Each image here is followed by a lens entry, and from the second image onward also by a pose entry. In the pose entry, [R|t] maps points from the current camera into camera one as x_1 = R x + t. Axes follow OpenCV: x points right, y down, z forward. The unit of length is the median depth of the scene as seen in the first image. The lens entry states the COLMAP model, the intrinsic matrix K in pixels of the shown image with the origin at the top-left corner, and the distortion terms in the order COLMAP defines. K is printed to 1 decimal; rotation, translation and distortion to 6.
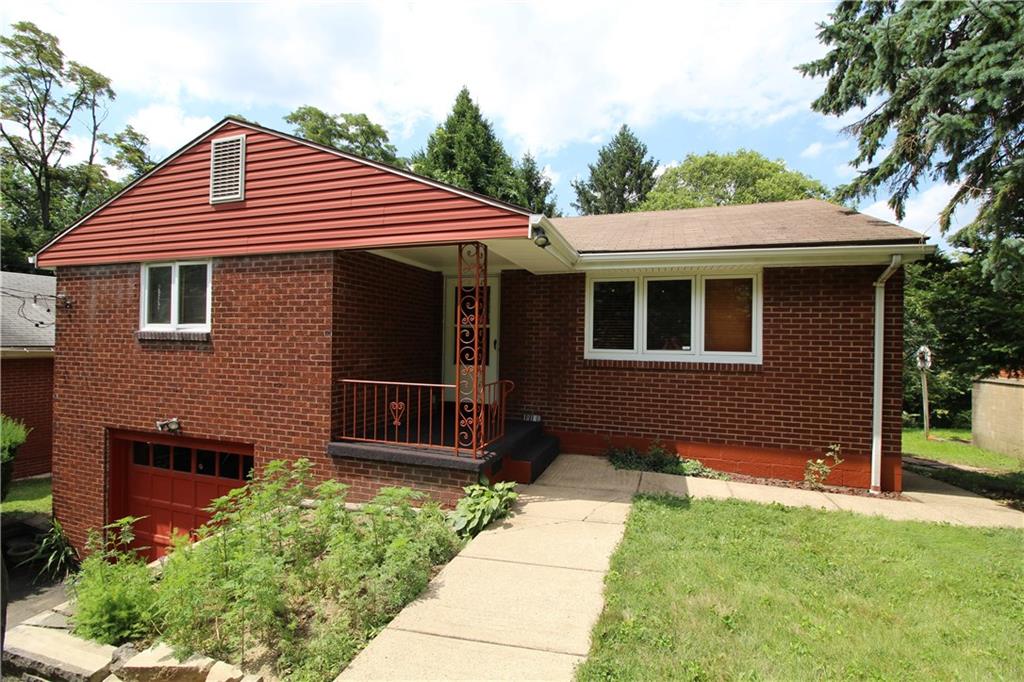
lens RADIAL K [[469.7, 0, 508.5], [0, 469.7, 338.1], [0, 0, 1]] dist [-0.012080, -0.000600]
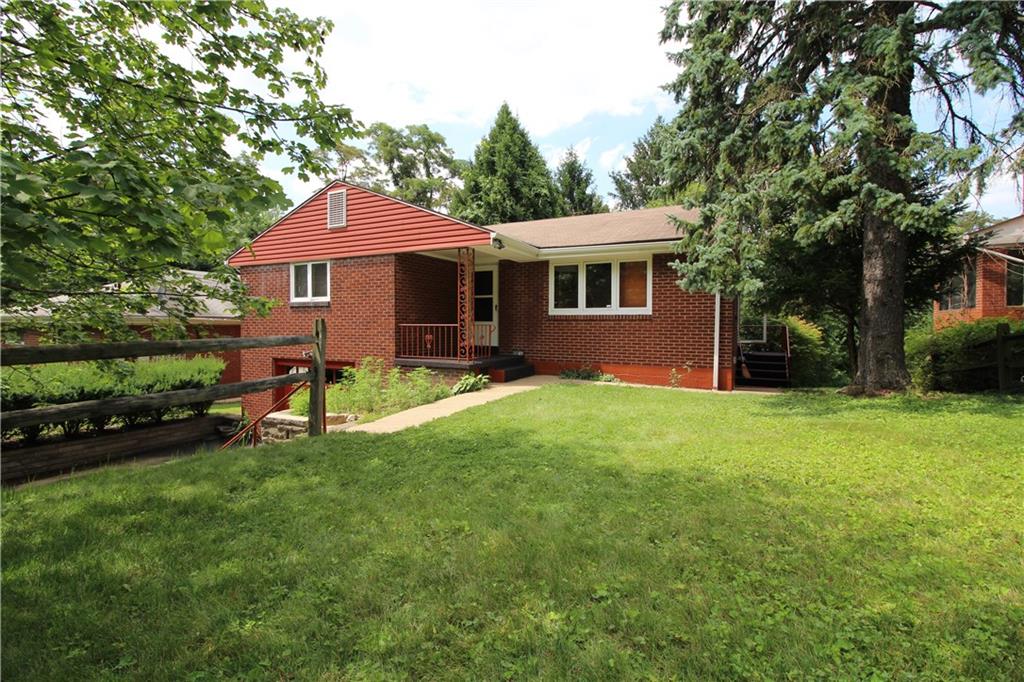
lens RADIAL K [[469.7, 0, 511.6], [0, 469.7, 338.0], [0, 0, 1]] dist [-0.012080, -0.000600]
pose [[0.990249, -0.009010, -0.139020, 0.266986], [0.013418, 0.999435, 0.030806, 0.074357], [0.138664, -0.032371, 0.989810, -0.612328]]
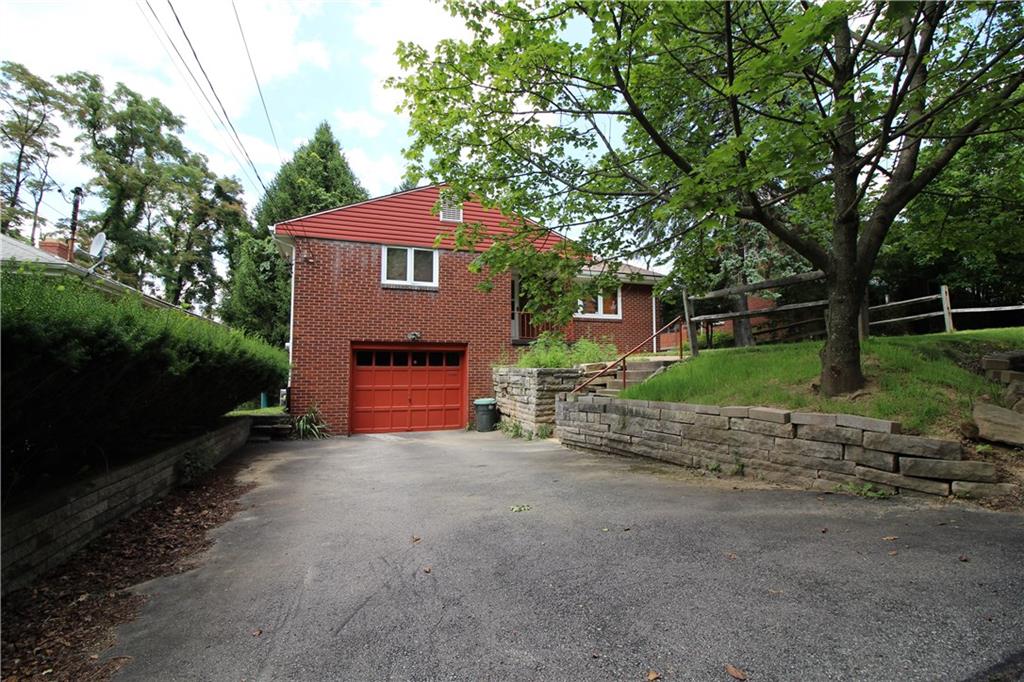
lens RADIAL K [[469.7, 0, 512.9], [0, 469.7, 339.0], [0, 0, 1]] dist [-0.012080, -0.000600]
pose [[0.788857, 0.025923, 0.614029, -1.416413], [0.013022, 0.998181, -0.058871, 0.287295], [-0.614438, 0.054437, 0.787085, -0.622397]]
